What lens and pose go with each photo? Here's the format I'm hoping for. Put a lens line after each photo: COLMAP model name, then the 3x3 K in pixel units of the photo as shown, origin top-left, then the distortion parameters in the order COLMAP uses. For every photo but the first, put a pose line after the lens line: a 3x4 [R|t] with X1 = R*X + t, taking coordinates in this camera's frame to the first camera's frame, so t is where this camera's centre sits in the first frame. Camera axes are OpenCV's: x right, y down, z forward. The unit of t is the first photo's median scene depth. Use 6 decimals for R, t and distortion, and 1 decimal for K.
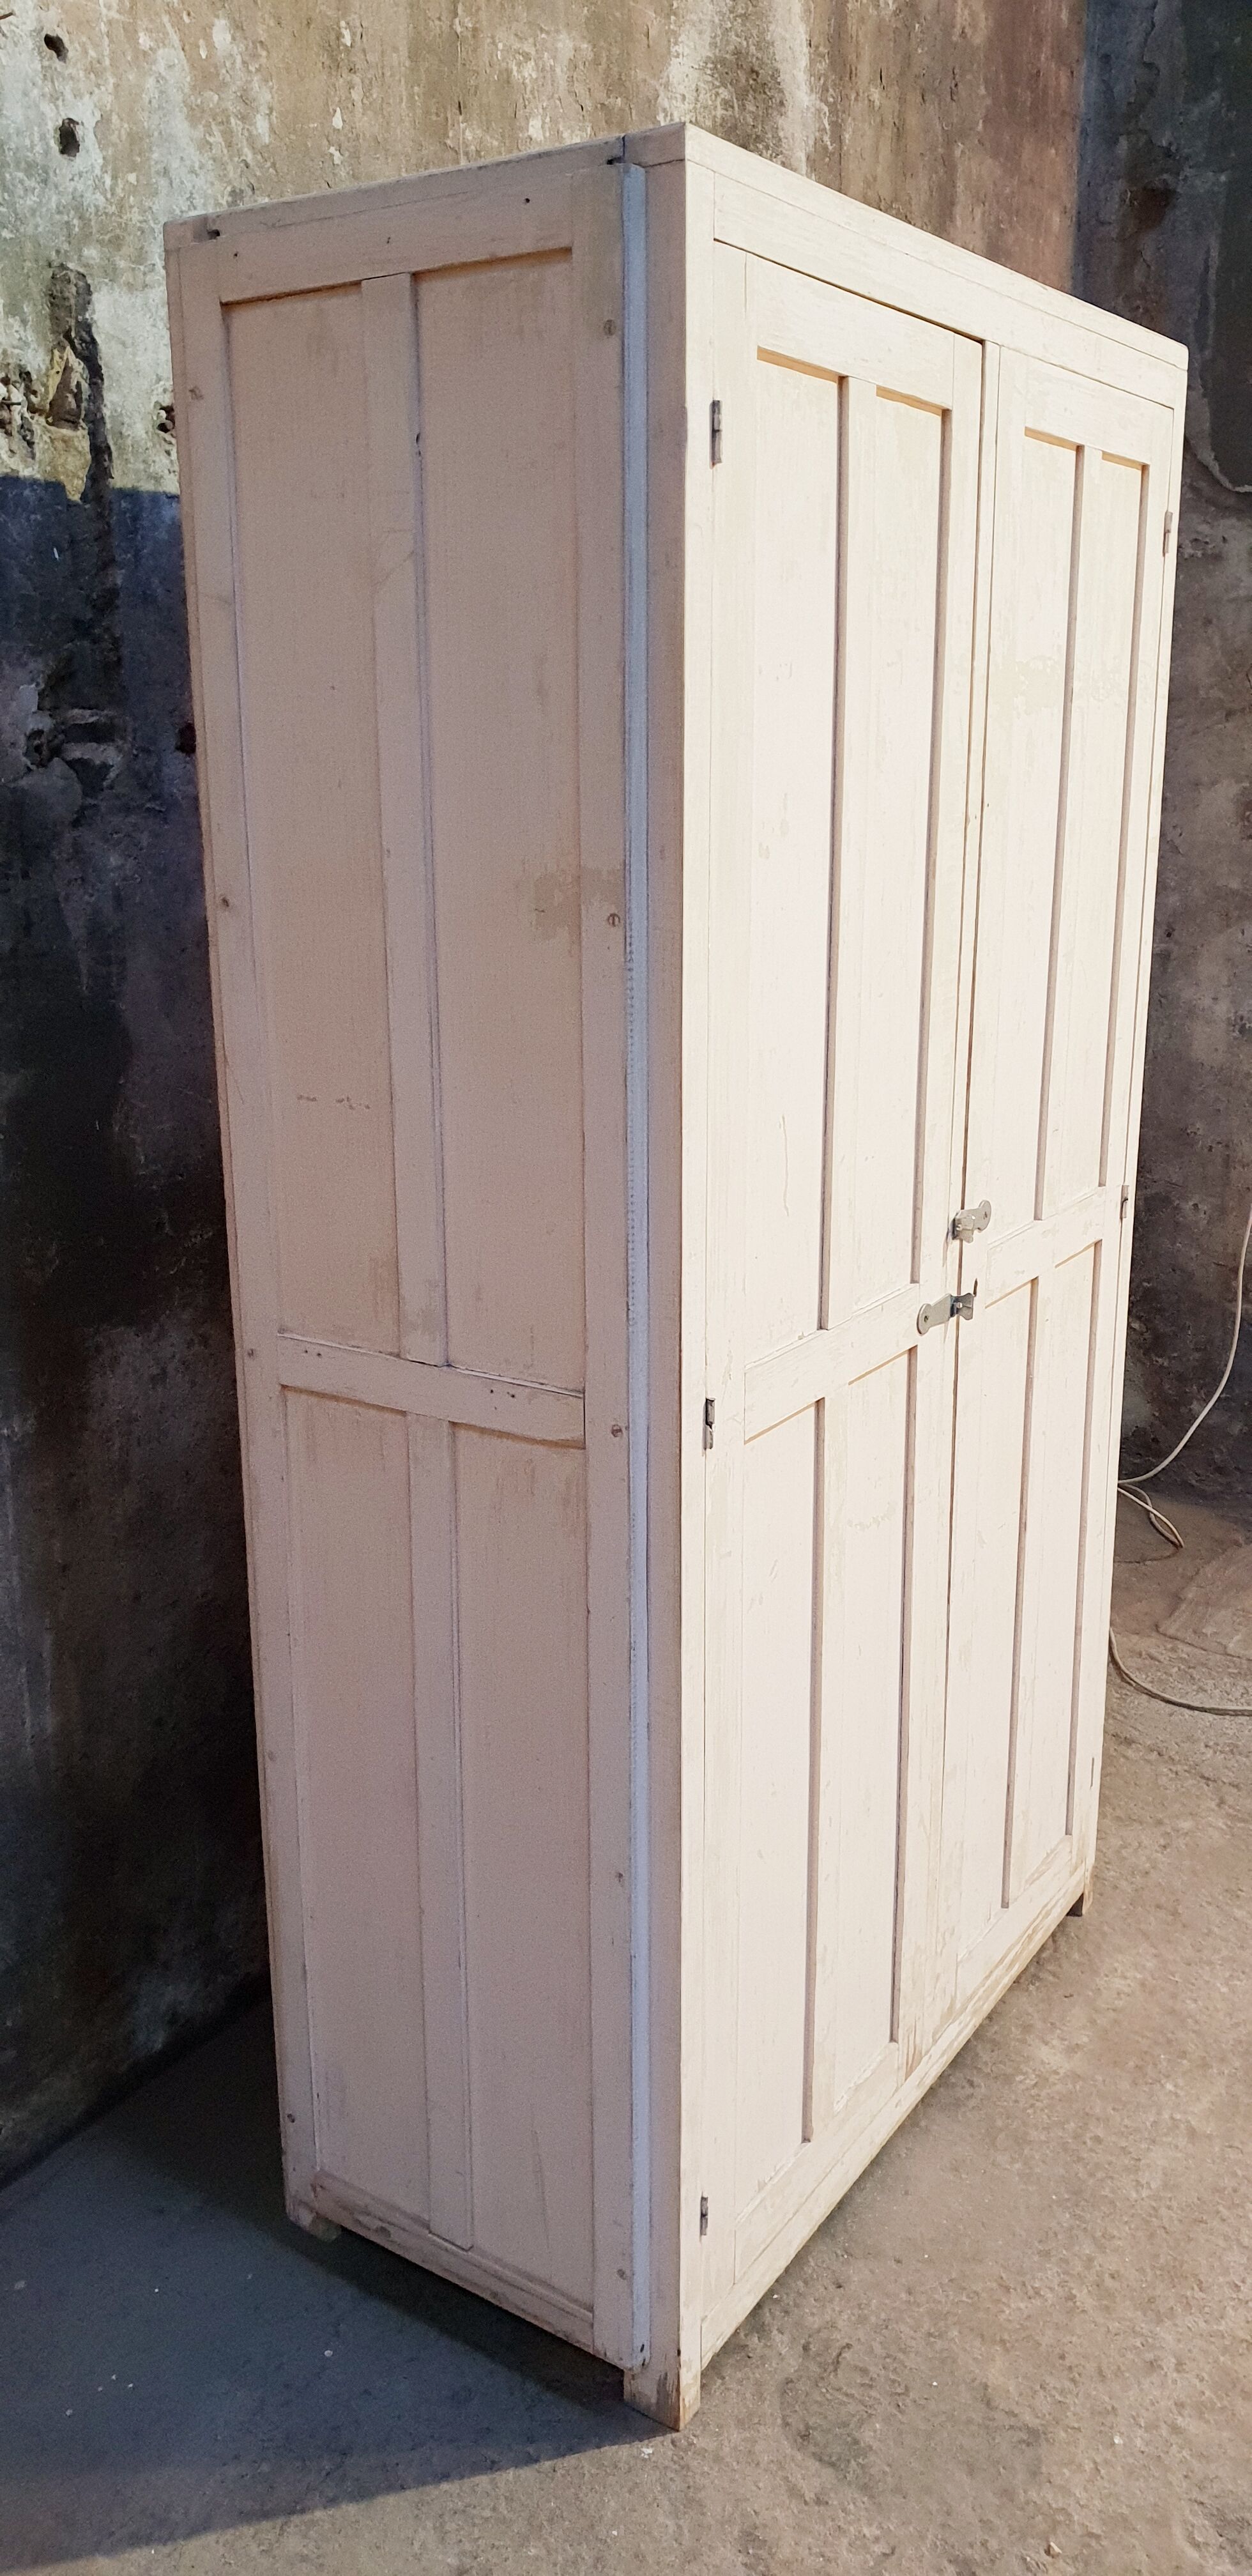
lens RADIAL K [[2006.3, 0, 657.7], [0, 2006.3, 1284.5], [0, 0, 1]] dist [0.027569, -0.008523]
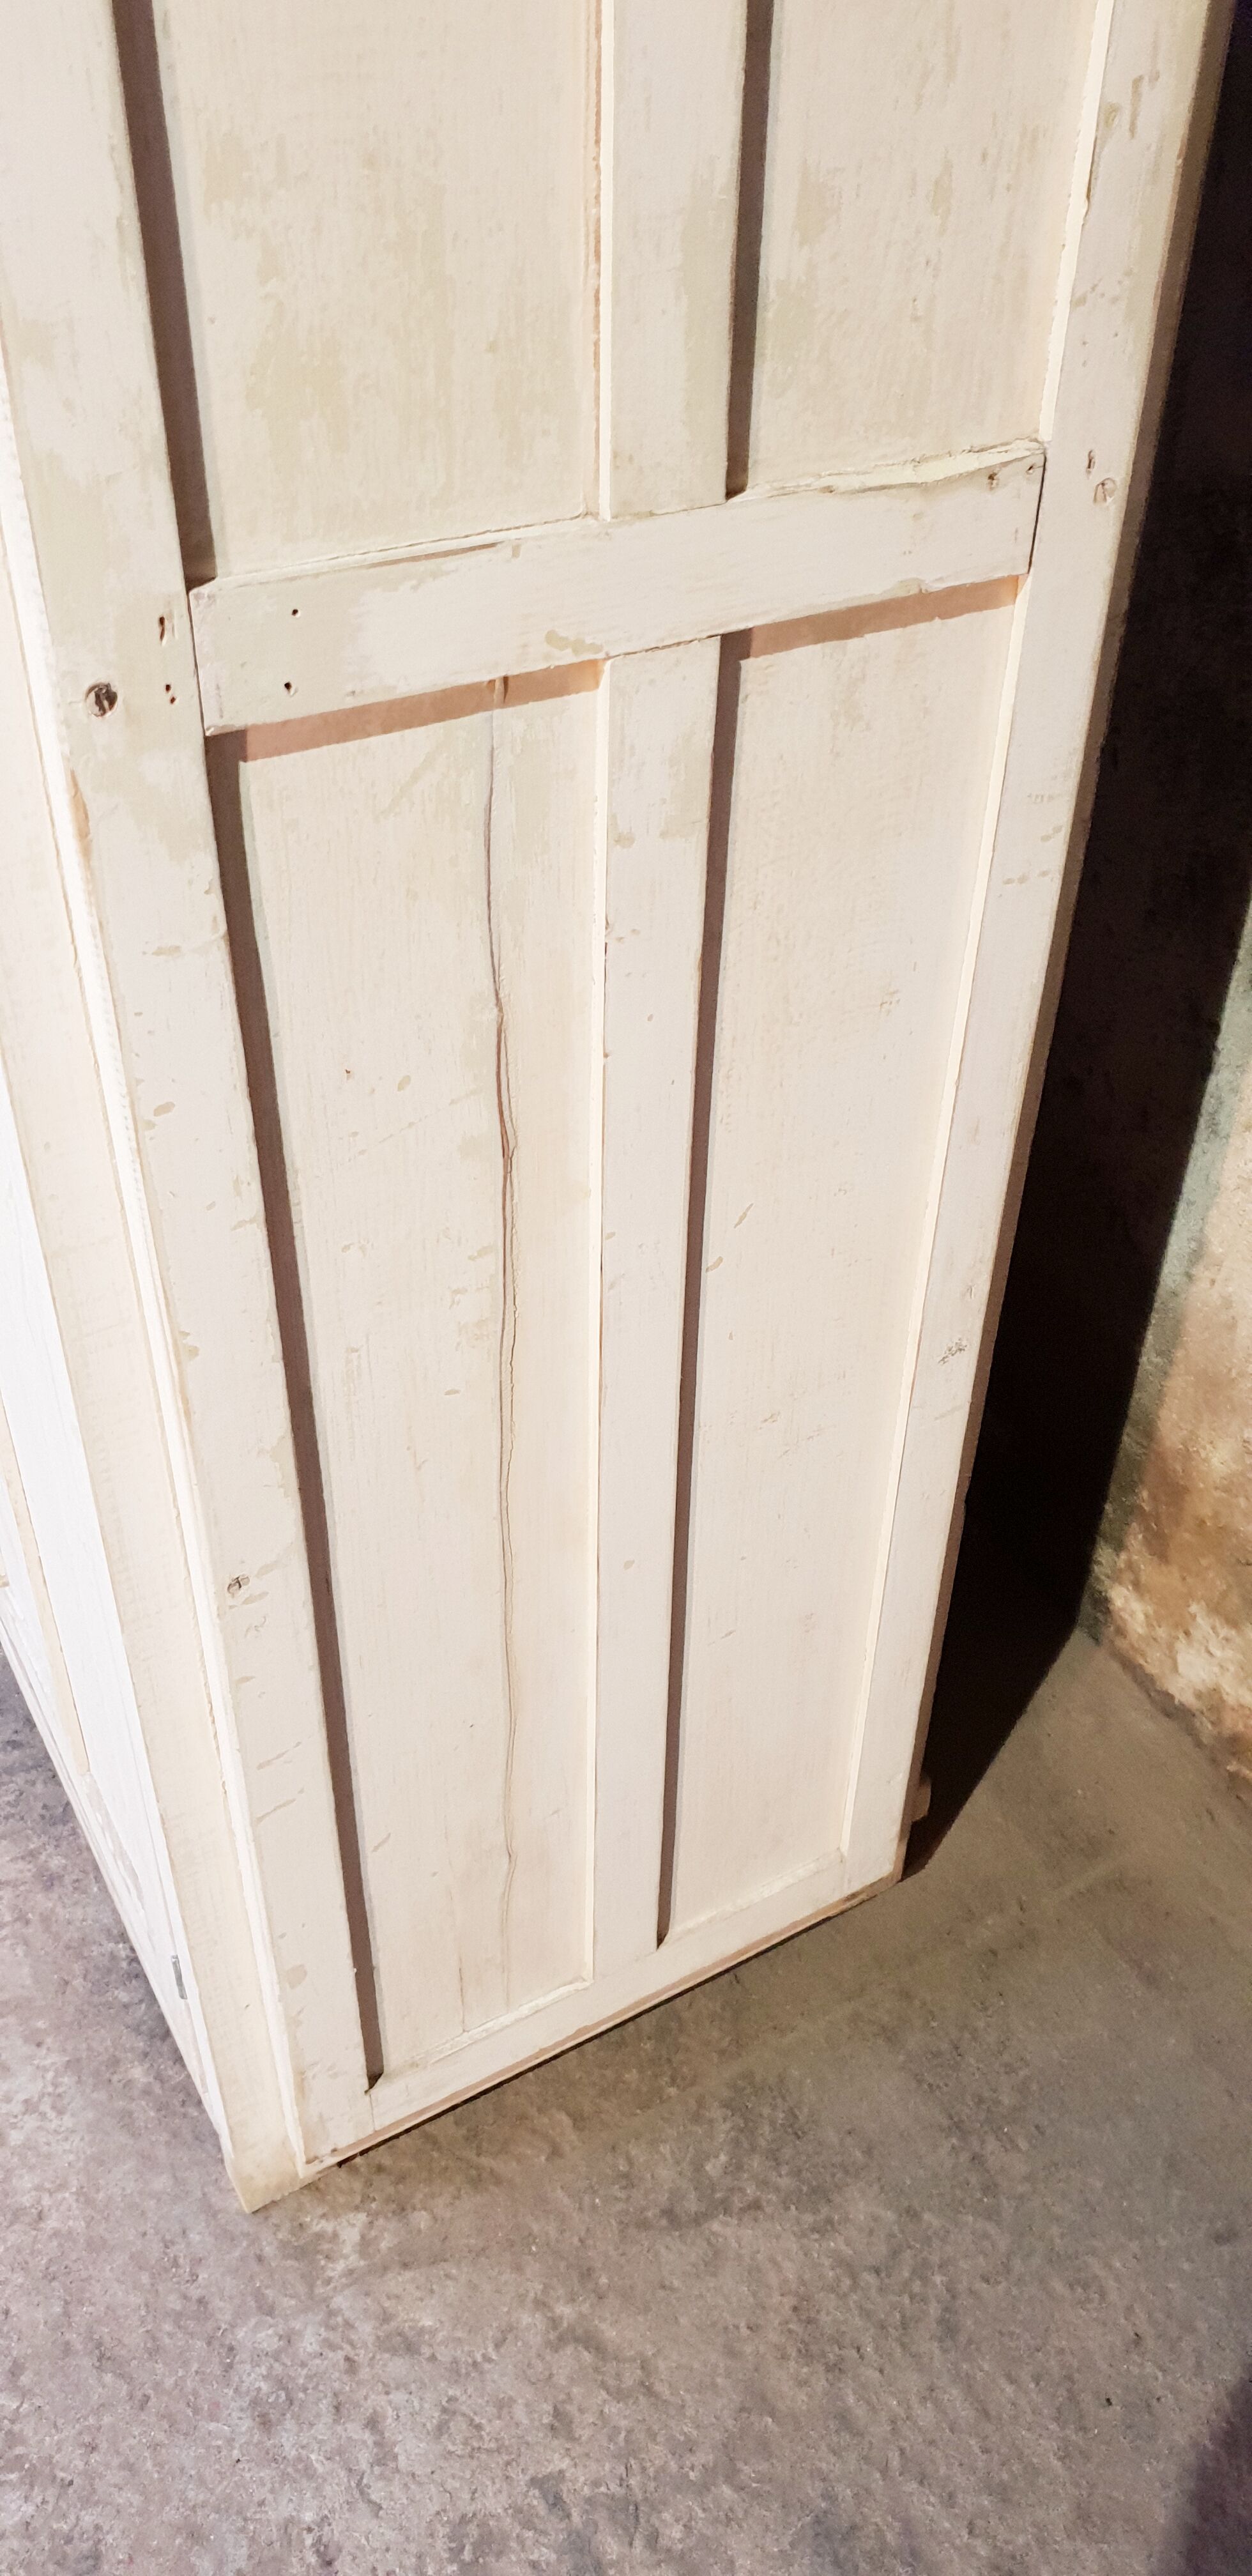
lens RADIAL K [[2047.3, 0, 625.8], [0, 2047.3, 1288.8], [0, 0, 1]] dist [-0.002403, 0.045351]
pose [[-0.454882, 0.562501, -0.690417, 0.527296], [-0.247005, 0.665160, 0.704663, -0.255743], [0.855611, 0.491075, -0.163628, 1.450548]]
